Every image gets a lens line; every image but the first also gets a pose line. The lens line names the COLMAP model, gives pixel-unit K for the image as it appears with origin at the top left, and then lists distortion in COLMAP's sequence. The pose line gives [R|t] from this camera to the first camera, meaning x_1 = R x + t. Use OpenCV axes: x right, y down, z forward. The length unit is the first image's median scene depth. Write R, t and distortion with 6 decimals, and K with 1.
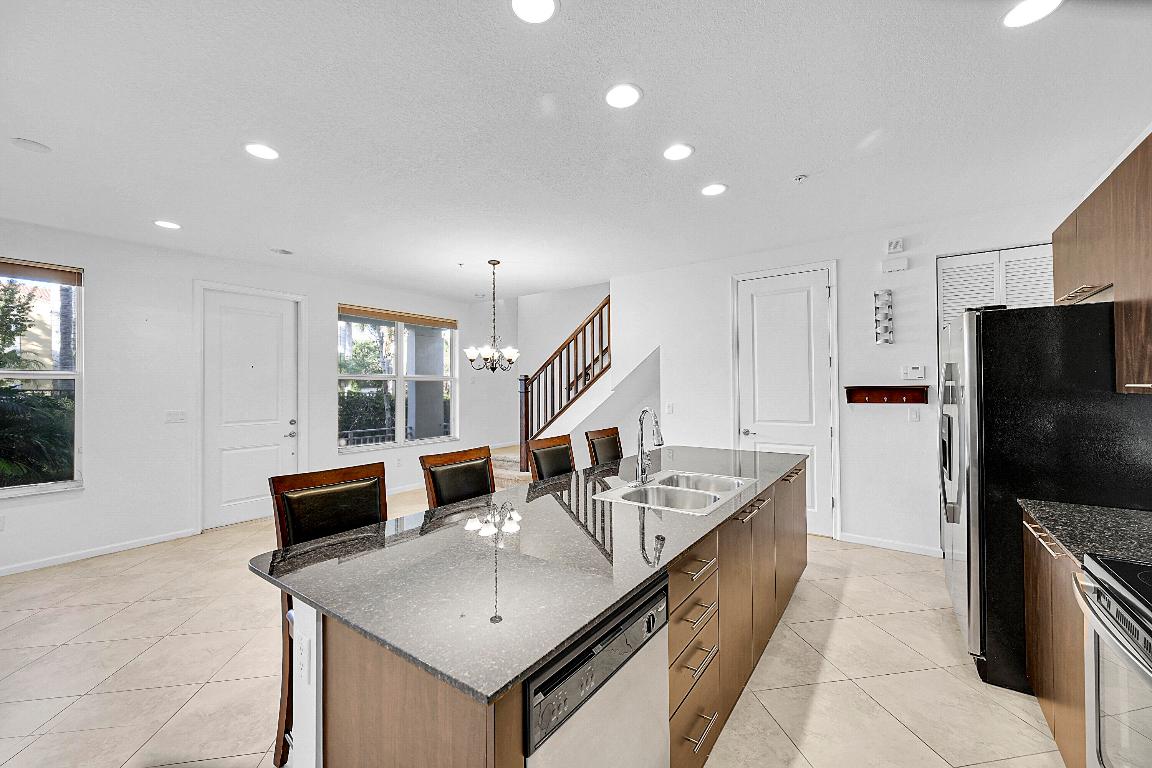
lens RADIAL K [[453.6, 0, 580.1], [0, 453.6, 381.1], [0, 0, 1]] dist [0.000613, -0.000375]
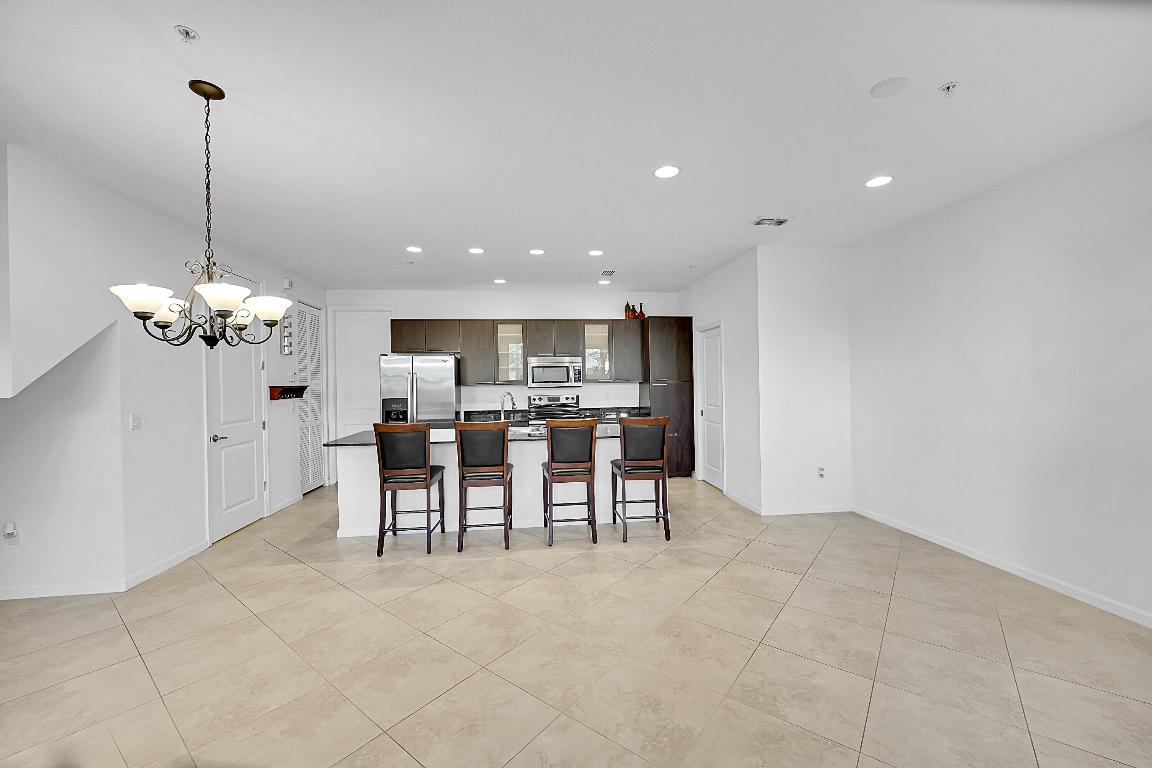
lens RADIAL K [[453.6, 0, 580.1], [0, 453.6, 381.1], [0, 0, 1]] dist [0.000613, -0.000375]
pose [[-0.678606, 0.018415, 0.734272, -0.865172], [0.012633, 0.999830, -0.013399, 0.024376], [-0.734394, 0.000184, -0.678724, 1.212379]]
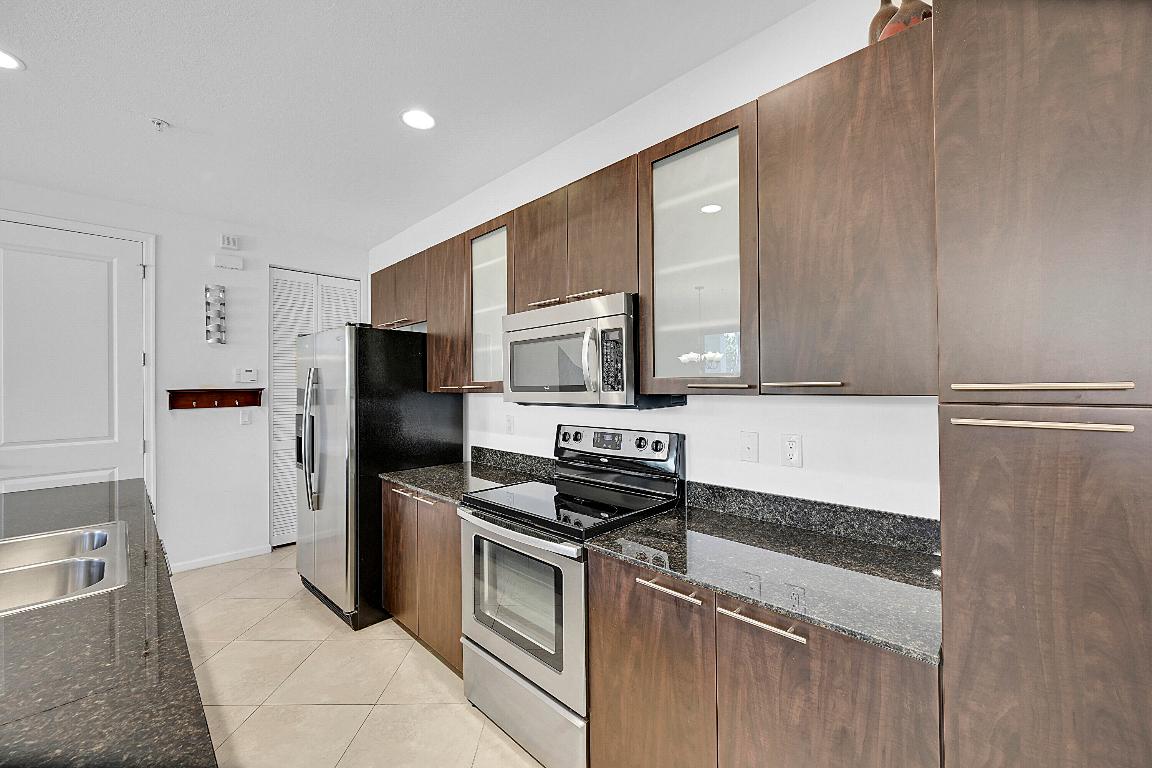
lens RADIAL K [[453.6, 0, 580.1], [0, 453.6, 381.1], [0, 0, 1]] dist [0.000613, -0.000375]
pose [[0.153632, 0.015525, 0.988006, -0.123055], [-0.004762, 0.999877, -0.014971, 0.004757], [-0.988117, -0.002405, 0.153687, 0.117959]]
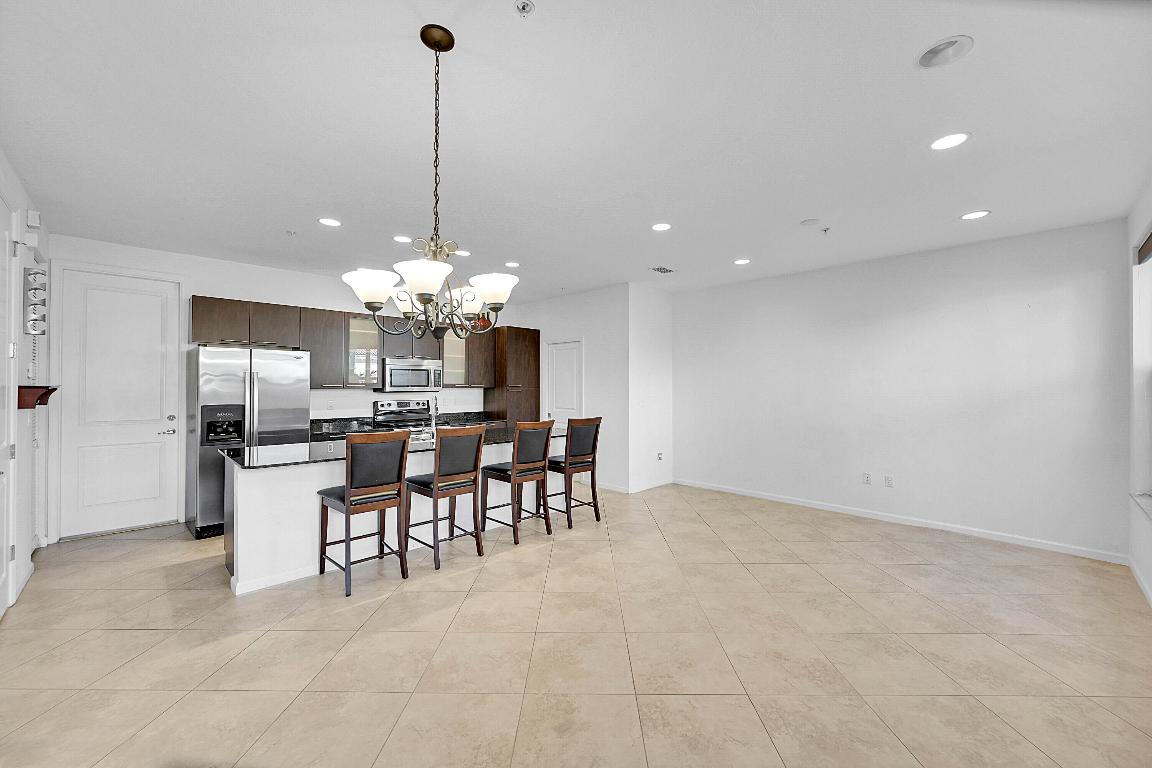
lens RADIAL K [[453.6, 0, 580.1], [0, 453.6, 381.1], [0, 0, 1]] dist [0.000613, -0.000375]
pose [[-0.986404, 0.008606, 0.164111, -0.422575], [0.004860, 0.999719, -0.023213, 0.025565], [-0.164265, -0.022099, -0.986169, 1.566094]]
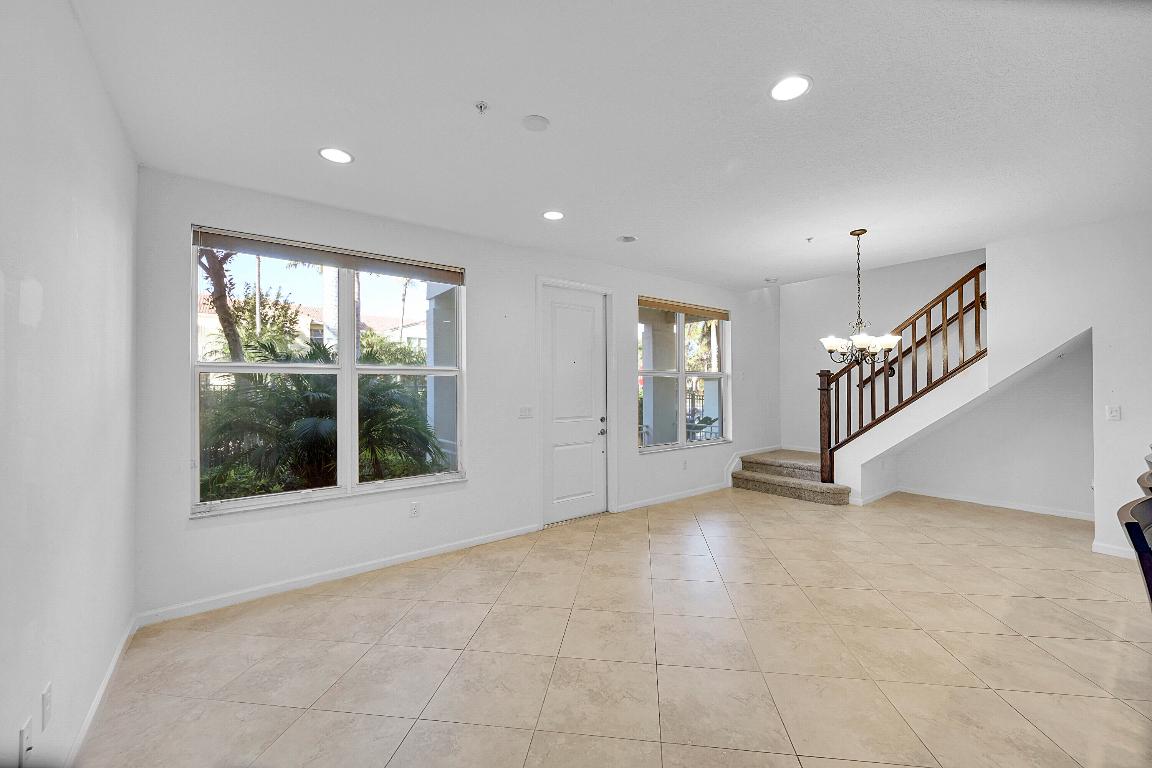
lens RADIAL K [[453.6, 0, 580.1], [0, 453.6, 381.1], [0, 0, 1]] dist [0.000613, -0.000375]
pose [[0.957879, 0.000380, -0.287171, -0.513999], [0.000633, 0.999994, 0.003435, 0.007099], [0.287171, -0.003472, 0.957873, 0.075741]]
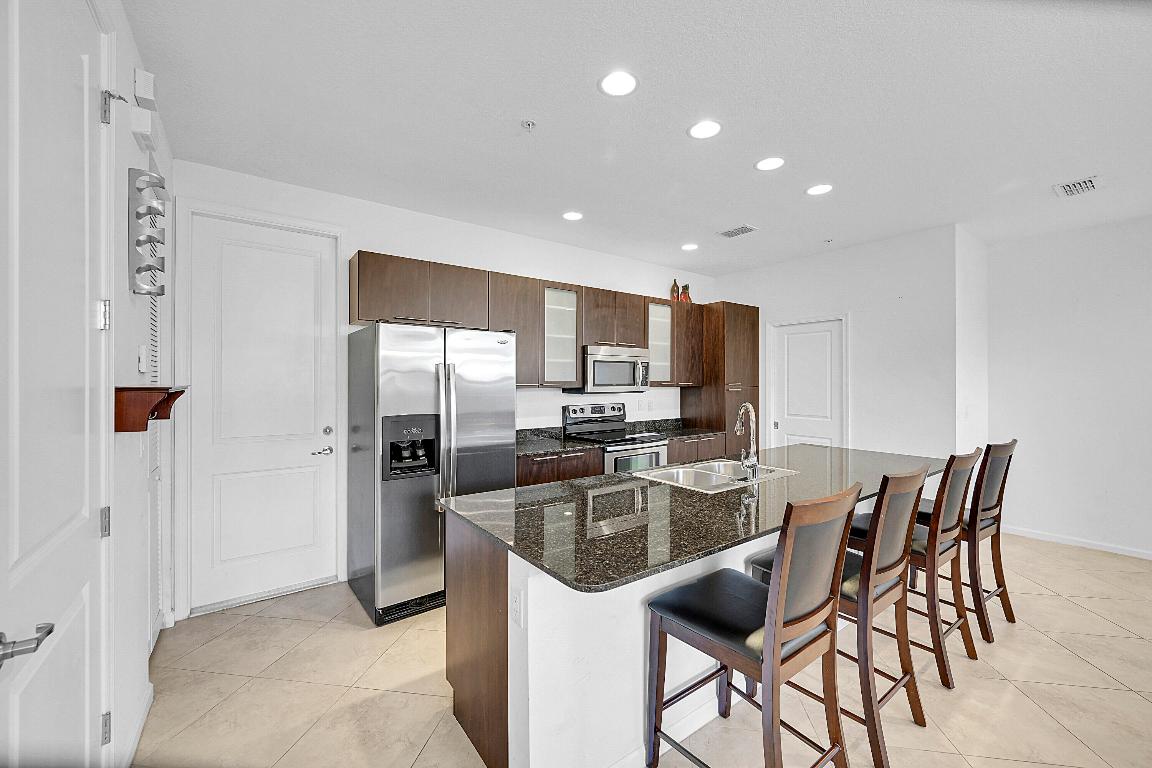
lens RADIAL K [[453.6, 0, 580.1], [0, 453.6, 381.1], [0, 0, 1]] dist [0.000613, -0.000375]
pose [[-0.952818, 0.008805, 0.303413, 0.112895], [0.003721, 0.999843, -0.017331, 0.014718], [-0.303518, -0.015384, -0.952701, 1.234913]]
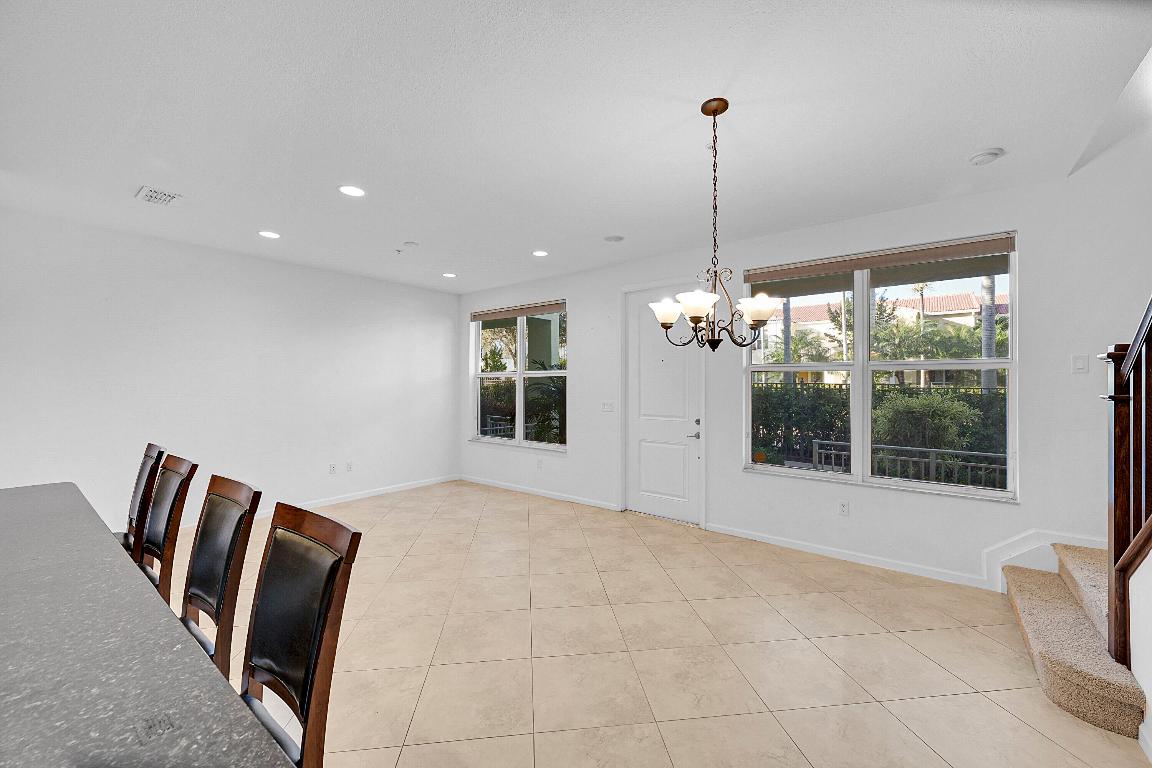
lens RADIAL K [[453.6, 0, 580.1], [0, 453.6, 381.1], [0, 0, 1]] dist [0.000613, -0.000375]
pose [[-0.038234, 0.002906, -0.999265, 0.314707], [0.011600, 0.999930, 0.002464, 0.009998], [0.999201, -0.011497, -0.038265, 1.033331]]
